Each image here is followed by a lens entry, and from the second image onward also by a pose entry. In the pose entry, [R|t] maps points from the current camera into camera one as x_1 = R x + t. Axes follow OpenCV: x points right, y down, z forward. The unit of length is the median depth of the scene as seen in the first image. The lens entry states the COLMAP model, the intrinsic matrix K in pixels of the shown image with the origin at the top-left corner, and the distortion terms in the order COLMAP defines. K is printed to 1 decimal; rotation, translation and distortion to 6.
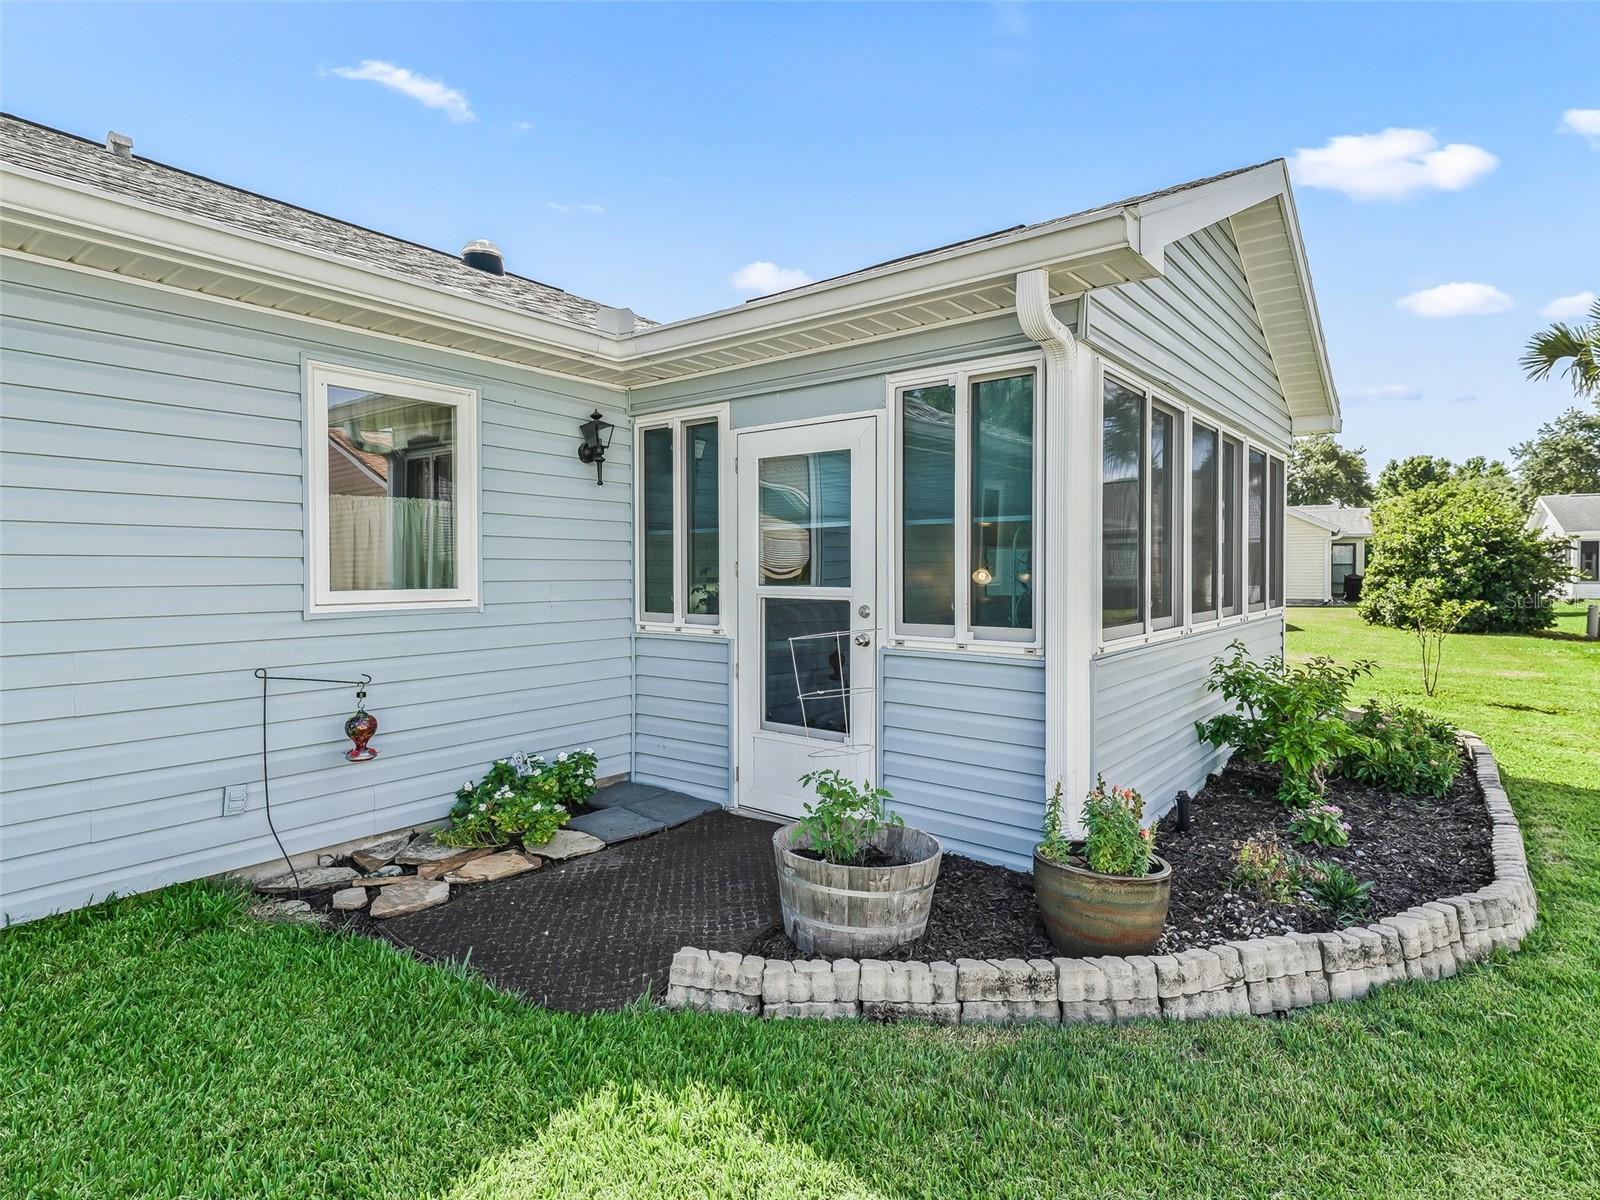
lens RADIAL K [[859.4, 0, 798.2], [0, 859.4, 589.2], [0, 0, 1]] dist [0.028581, 0.000254]
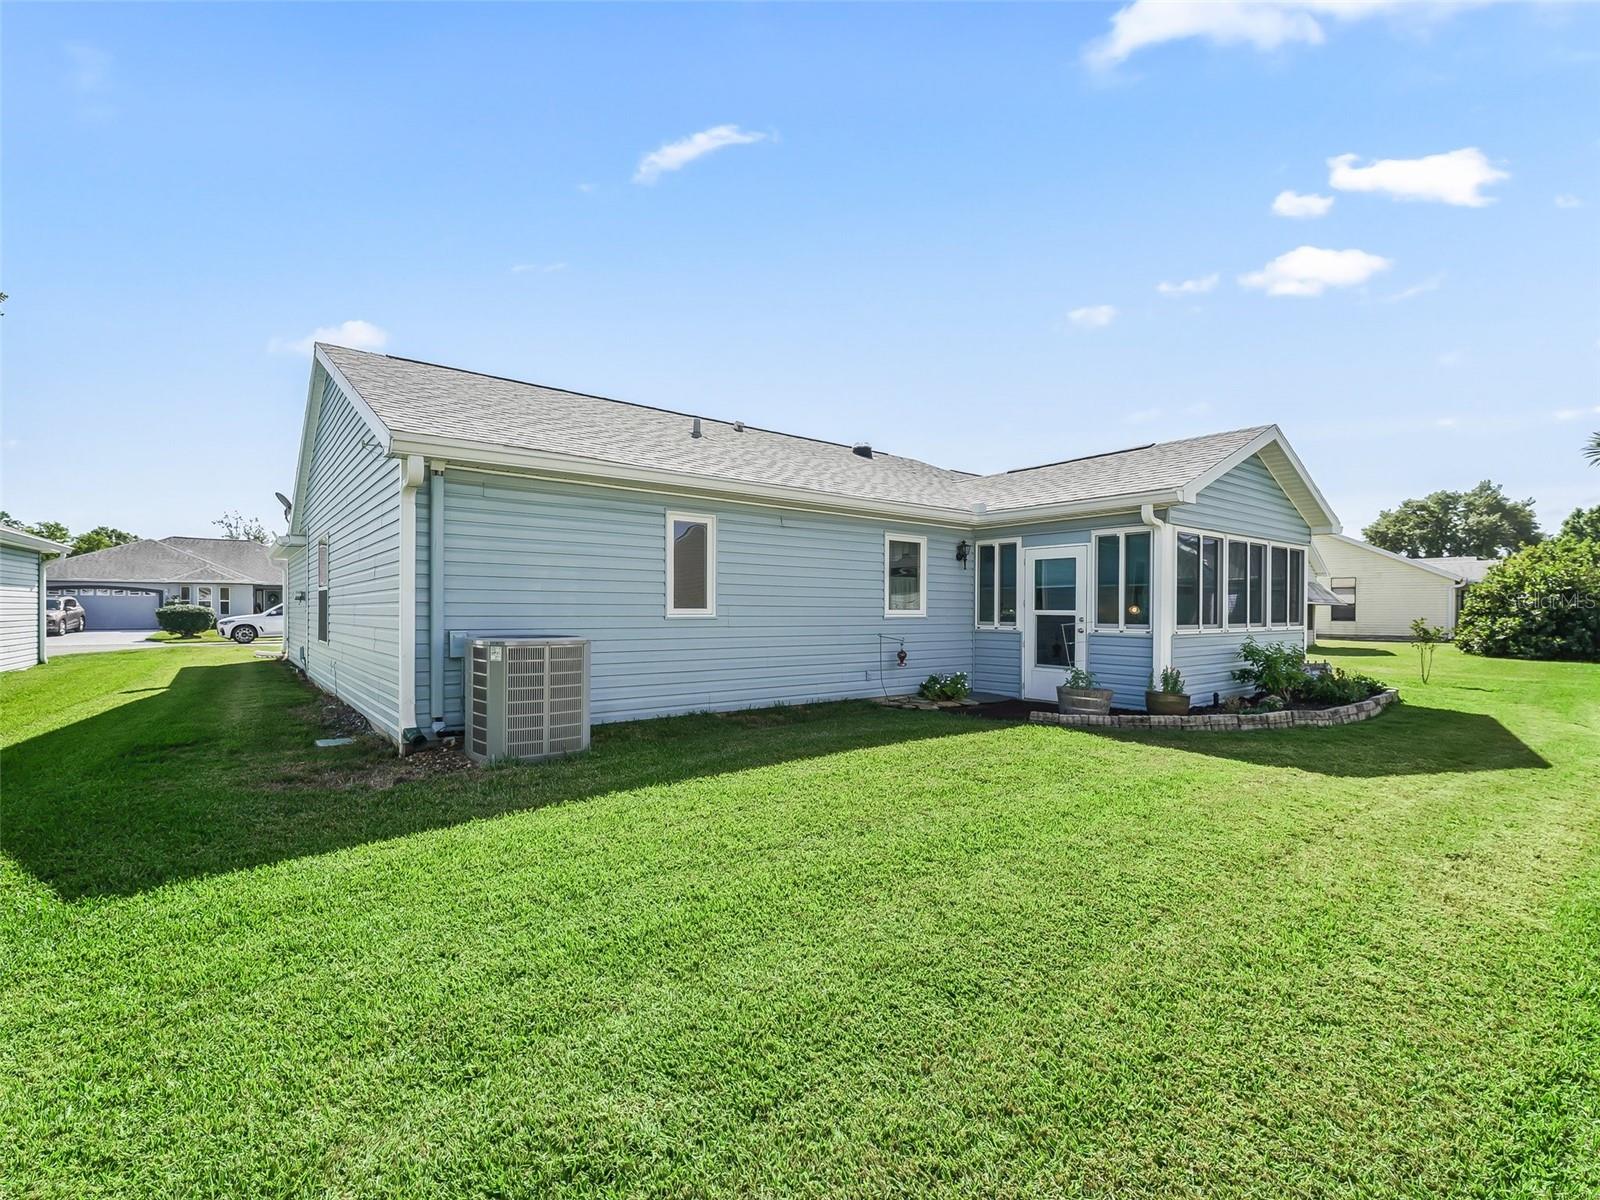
lens RADIAL K [[737.7, 0, 777.6], [0, 737.7, 620.4], [0, 0, 1]] dist [0.002805, -0.003888]
pose [[0.968819, 0.009381, -0.247593, -0.225006], [-0.012053, 0.999884, -0.009278, 0.052305], [0.247477, 0.011973, 0.968820, -1.207414]]
